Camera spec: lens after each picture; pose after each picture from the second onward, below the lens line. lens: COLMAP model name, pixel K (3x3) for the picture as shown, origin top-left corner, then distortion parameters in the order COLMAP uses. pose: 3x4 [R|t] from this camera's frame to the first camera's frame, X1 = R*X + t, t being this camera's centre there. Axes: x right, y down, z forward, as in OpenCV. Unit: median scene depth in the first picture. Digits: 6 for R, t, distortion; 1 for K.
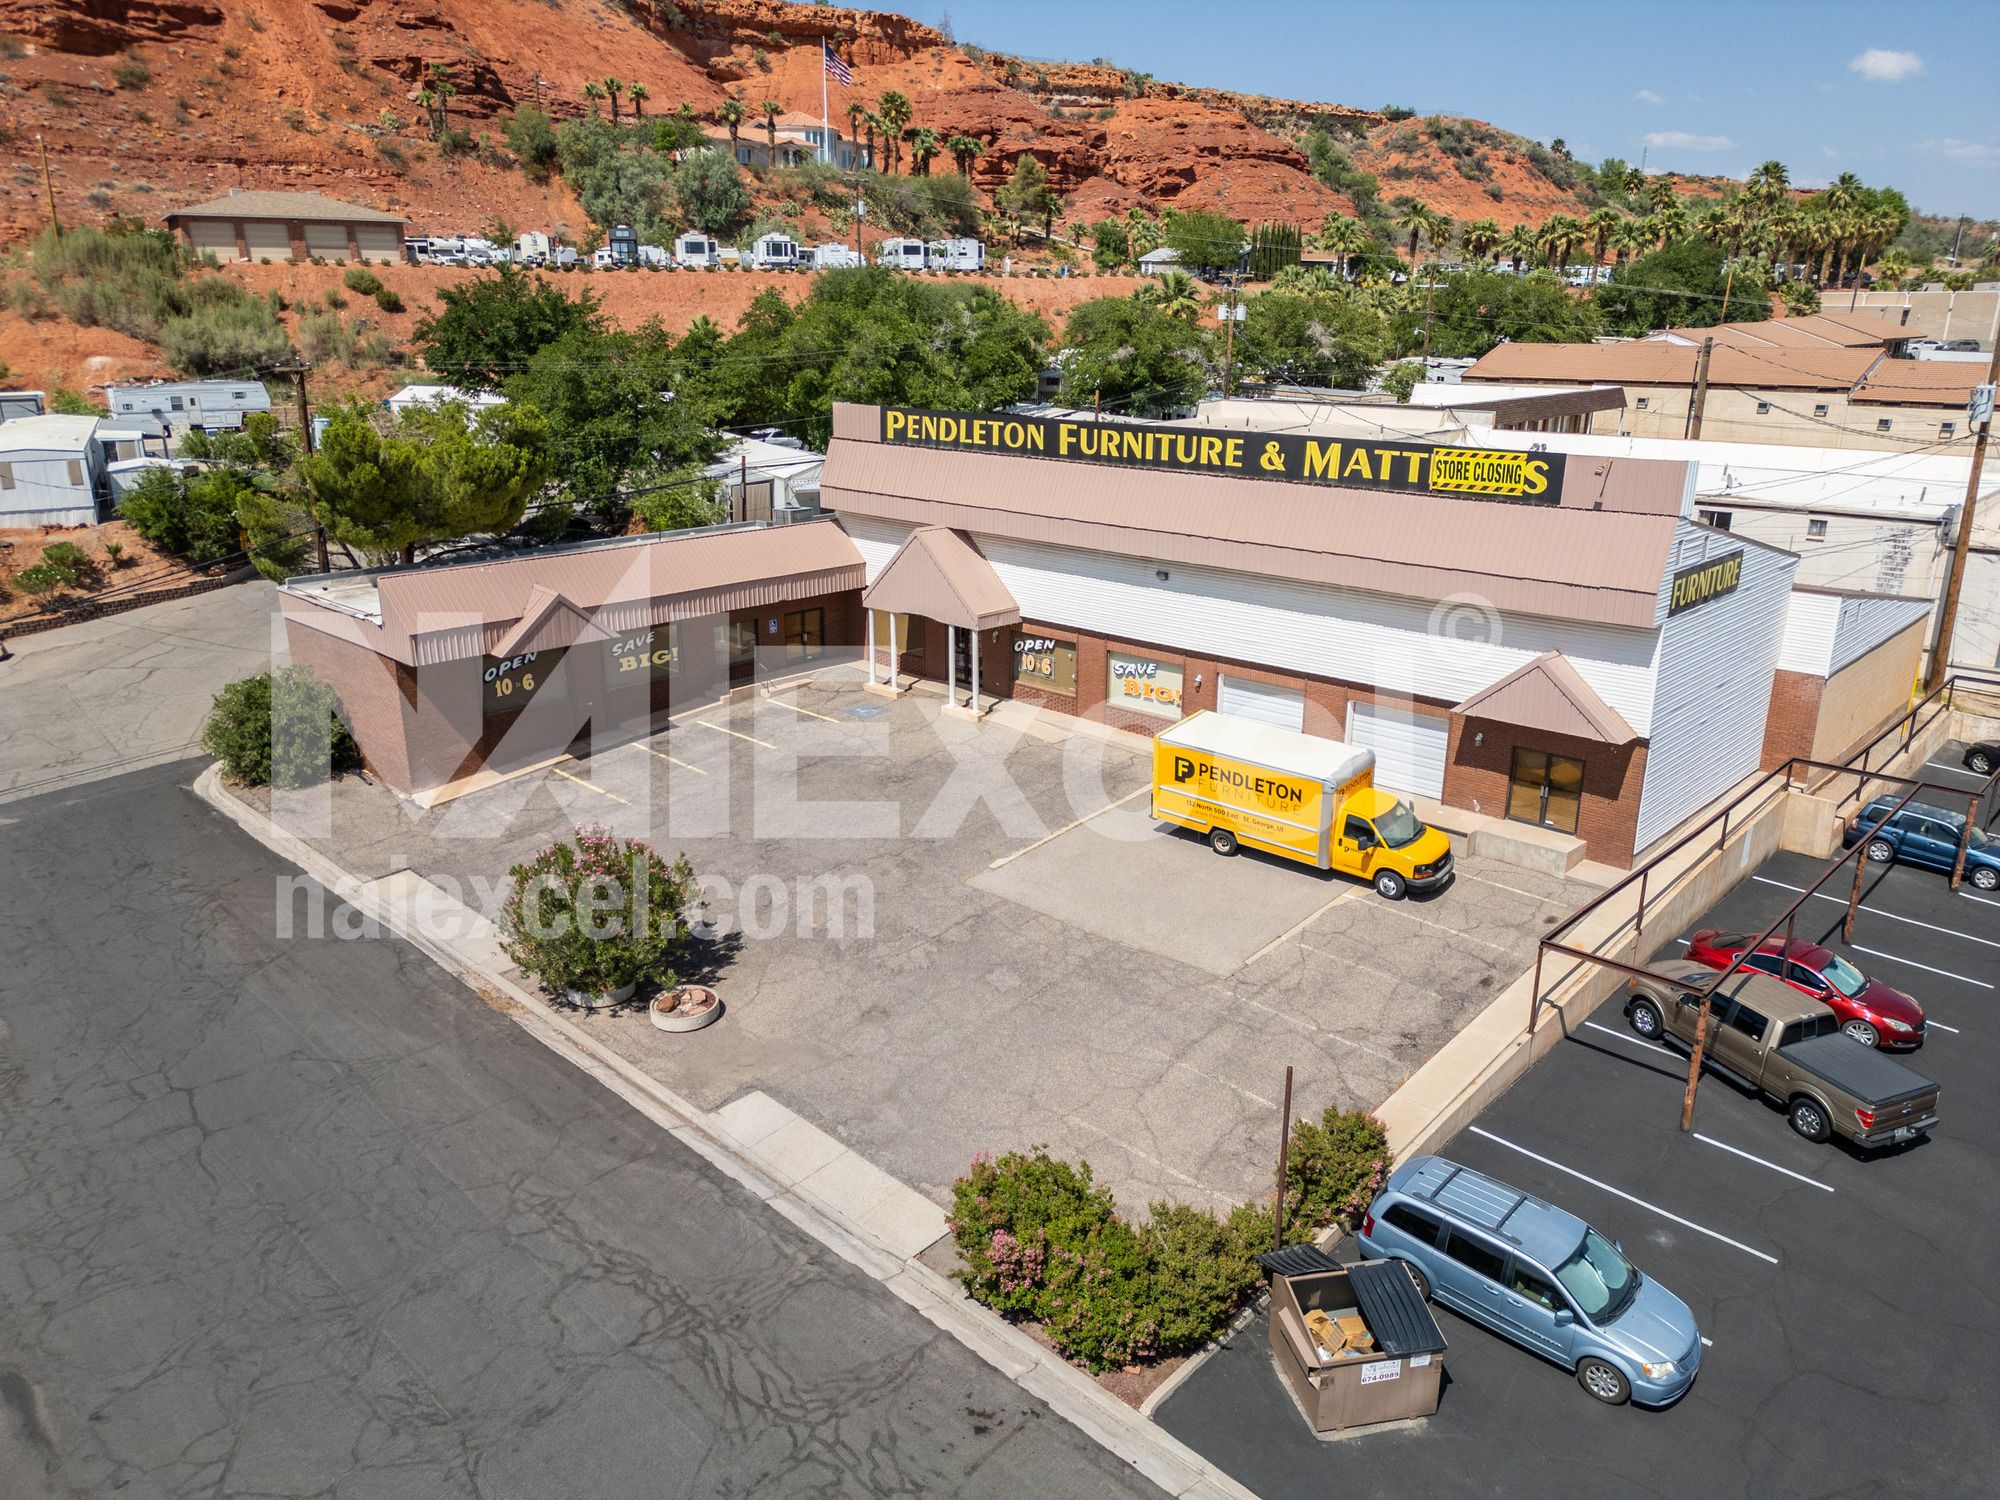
lens RADIAL K [[1403.8, 0, 1003.0], [0, 1403.8, 759.9], [0, 0, 1]] dist [0.076874, -0.070978]
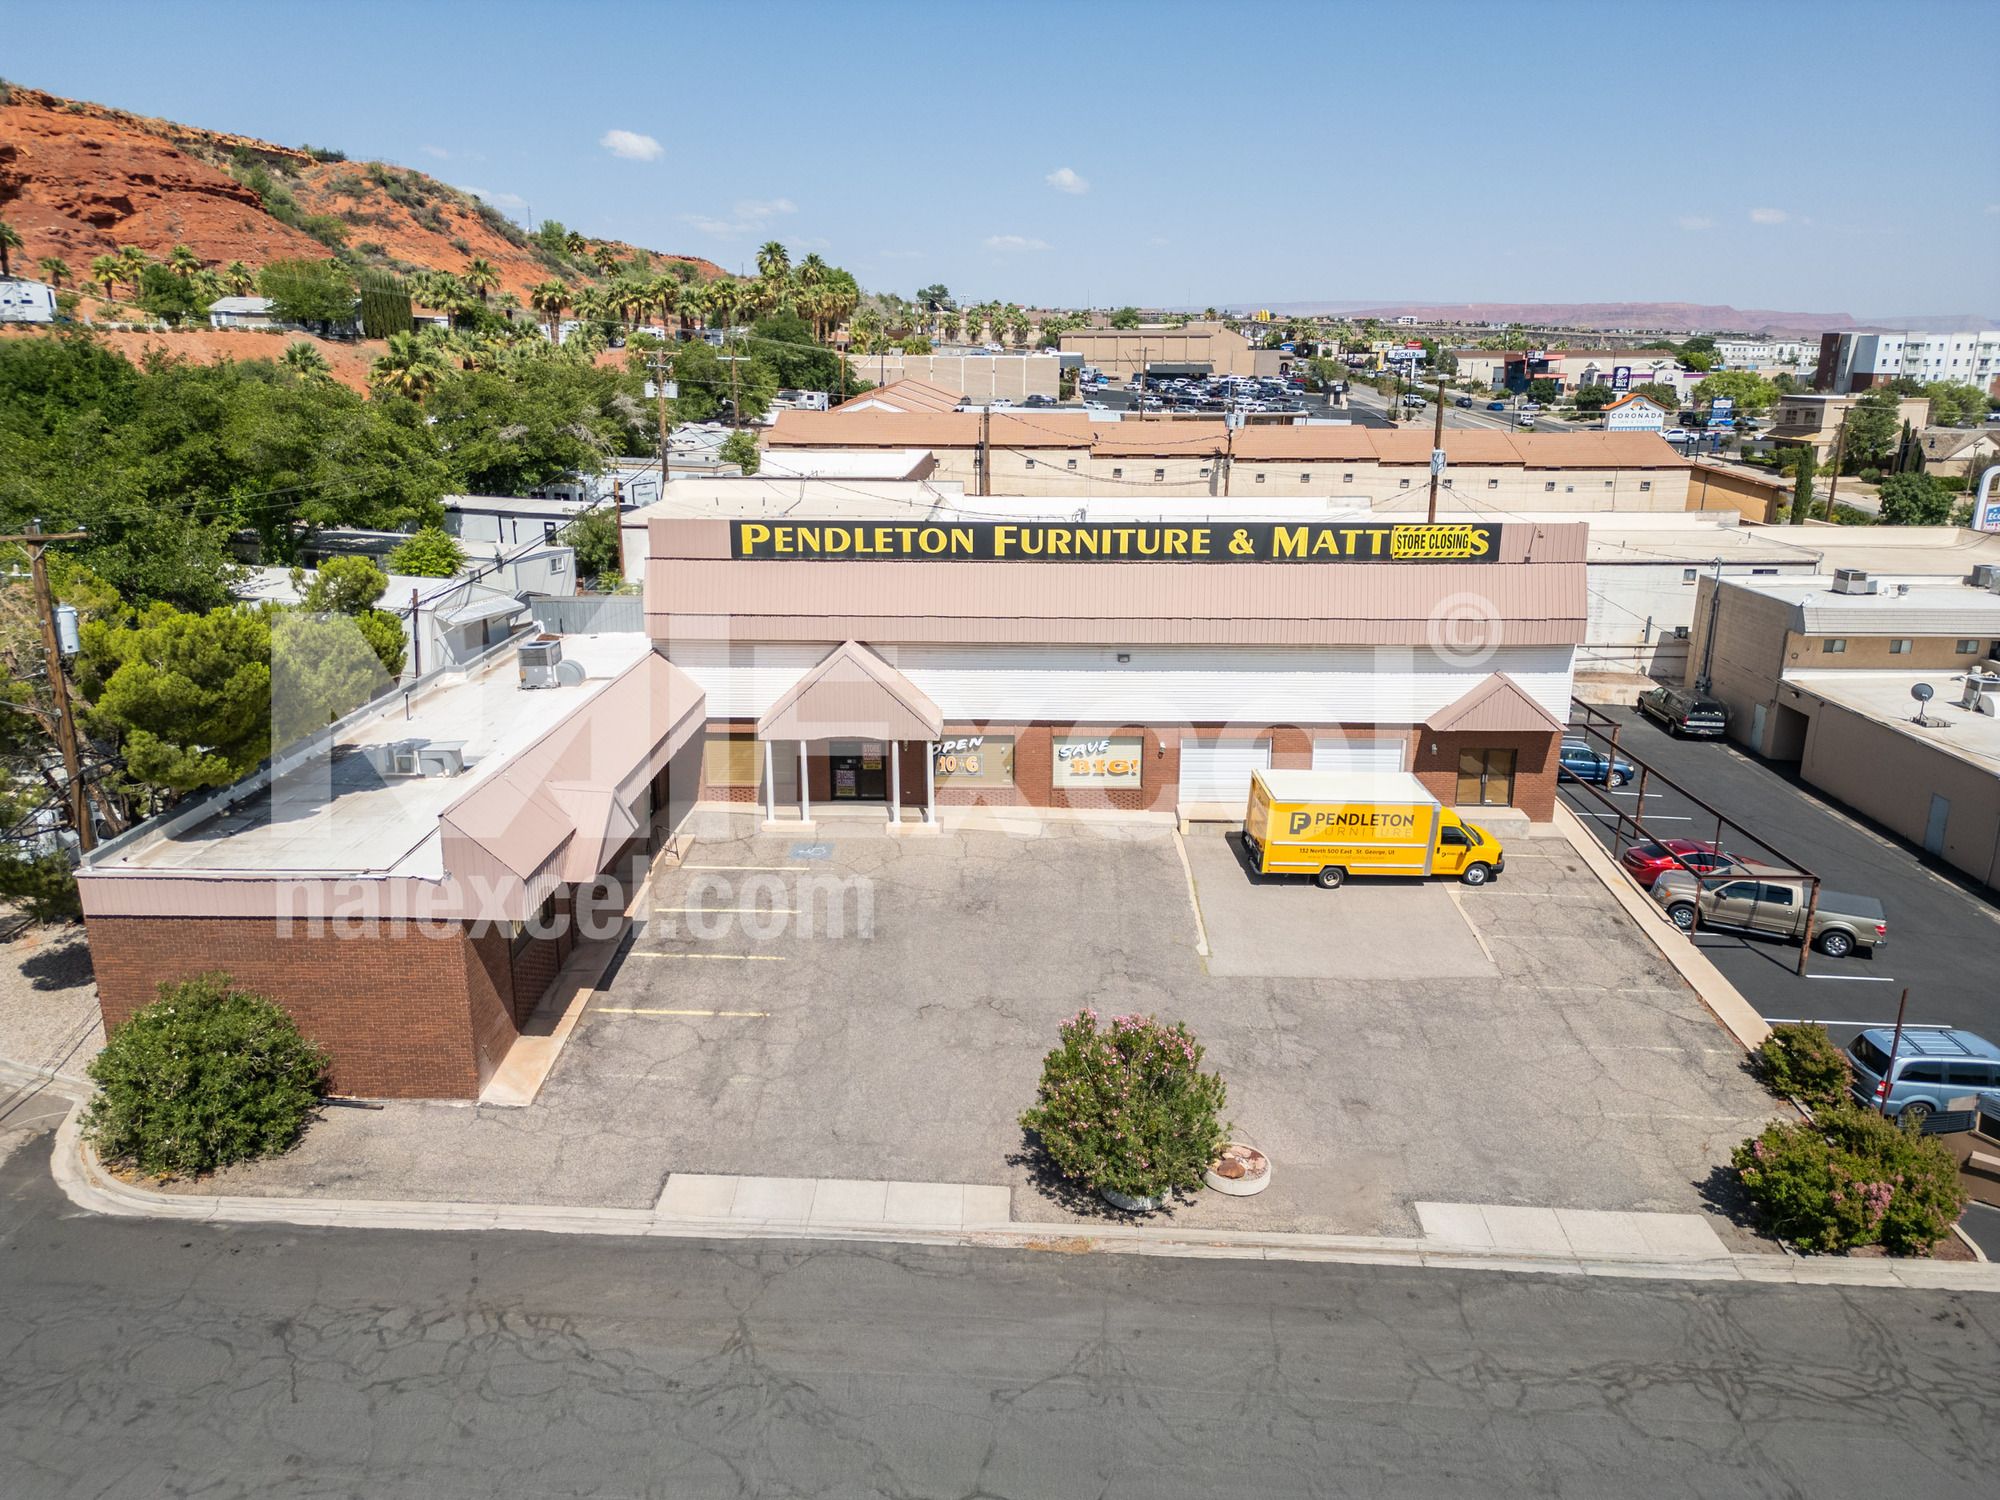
lens RADIAL K [[1403.8, 0, 1003.0], [0, 1403.8, 759.9], [0, 0, 1]] dist [0.076874, -0.070978]
pose [[0.733586, -0.187487, 0.653223, -0.692165], [0.205691, 0.977363, 0.049524, -0.131600], [-0.647721, 0.098032, 0.755544, 0.265639]]
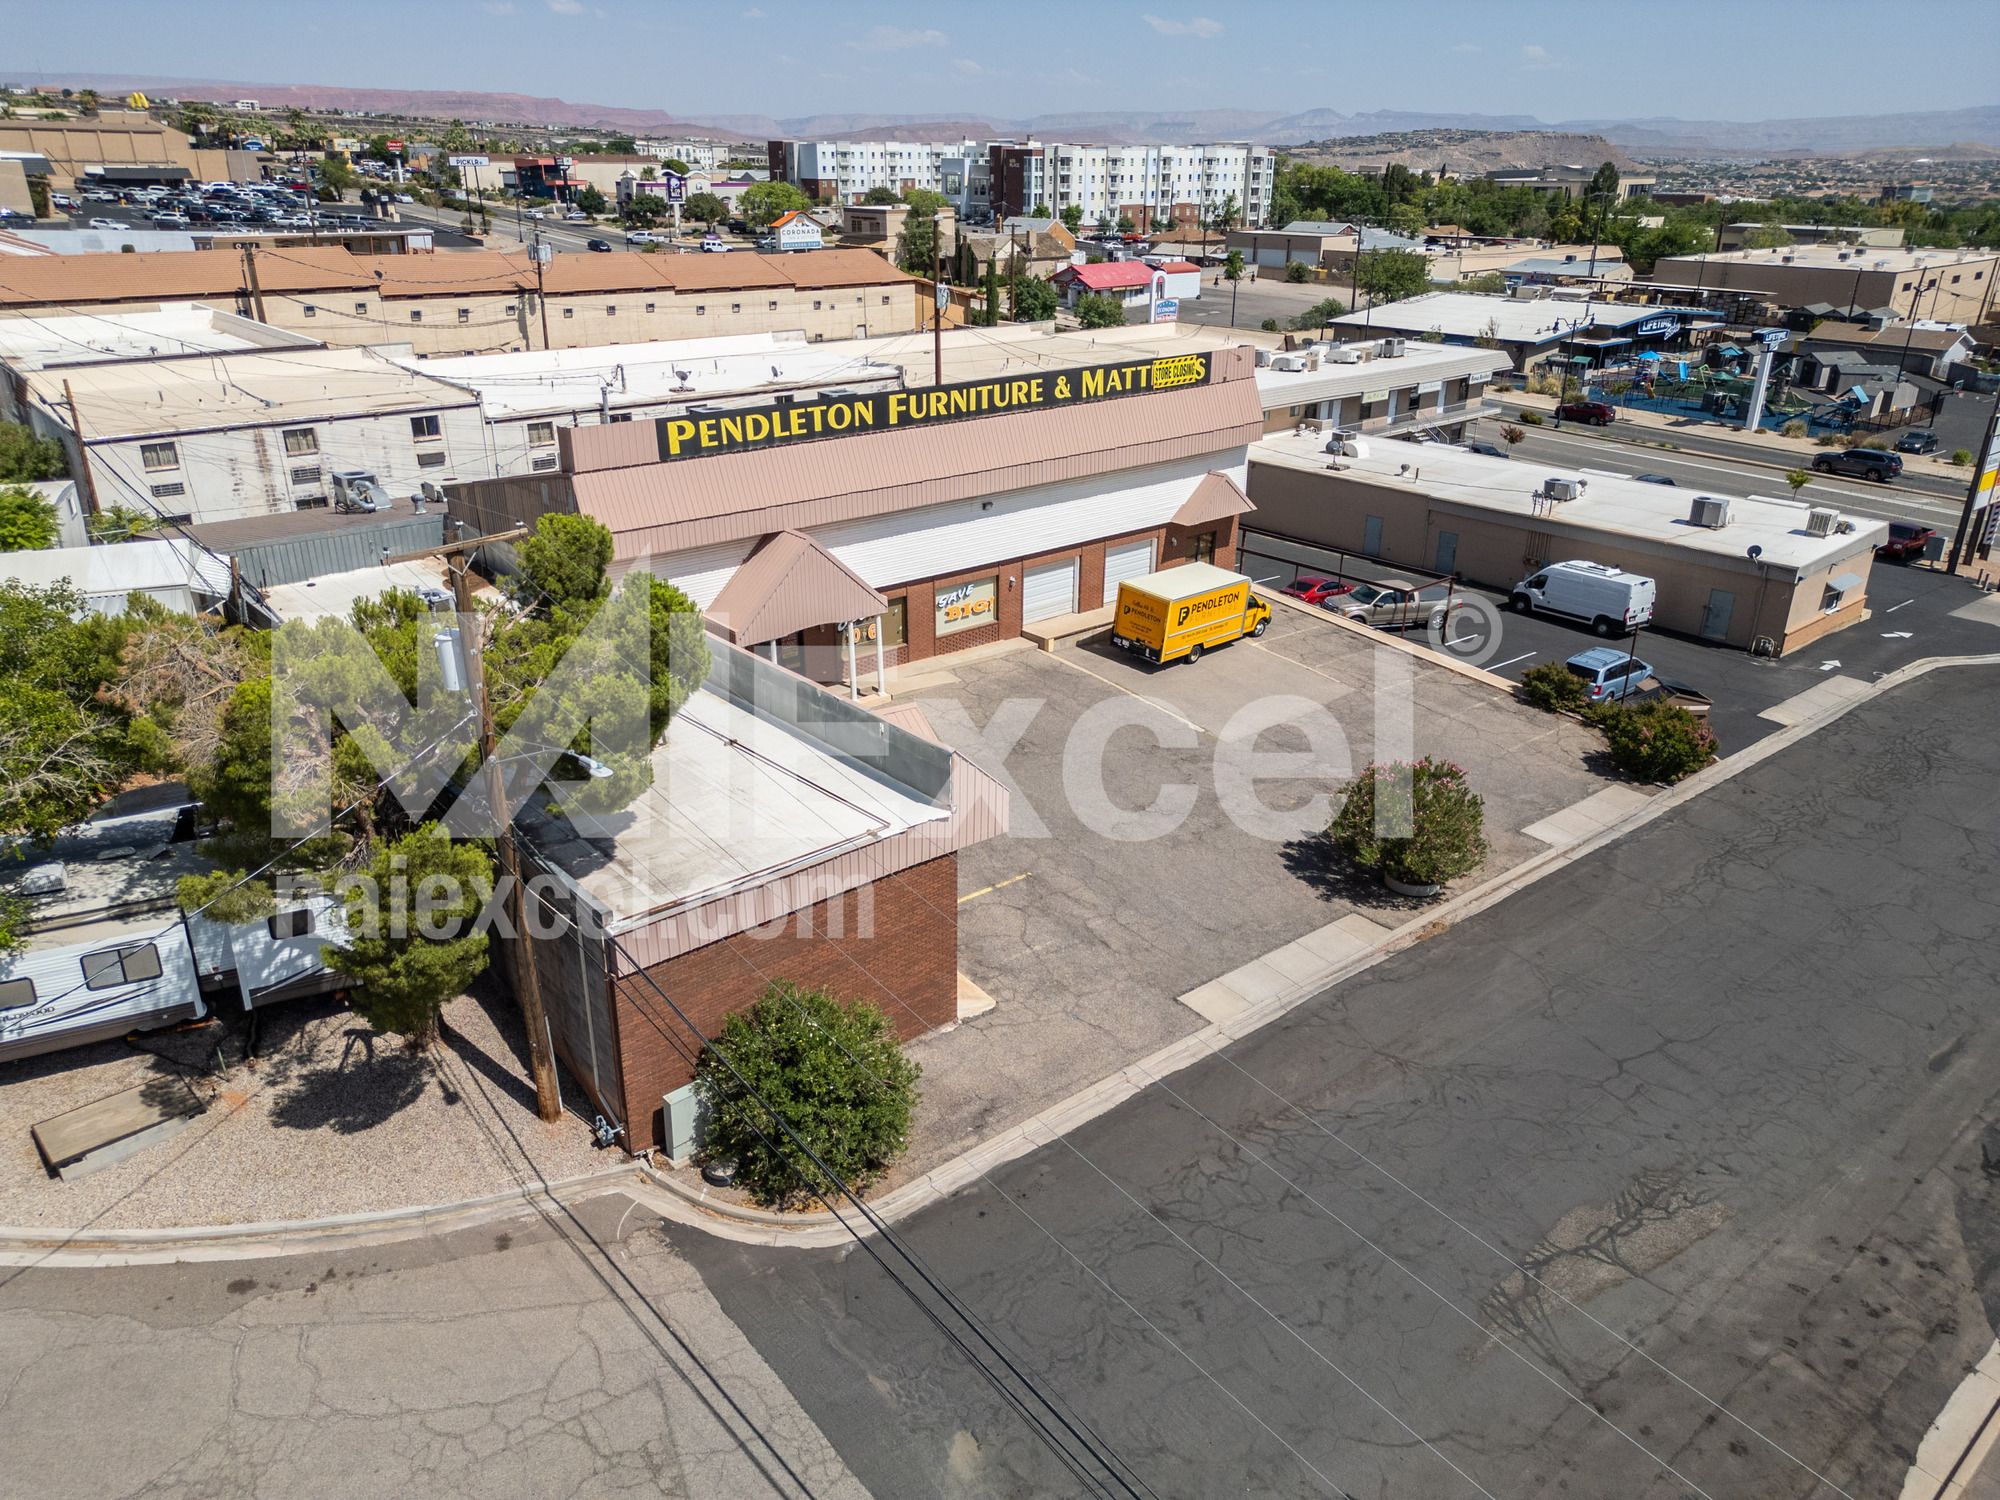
lens RADIAL K [[1404.3, 0, 1021.8], [0, 1404.3, 756.9], [0, 0, 1]] dist [0.092850, -0.094460]
pose [[0.082396, -0.391881, 0.916319, -1.085123], [0.299263, 0.886742, 0.352322, -0.363990], [-0.950606, 0.245190, 0.190339, 0.826429]]
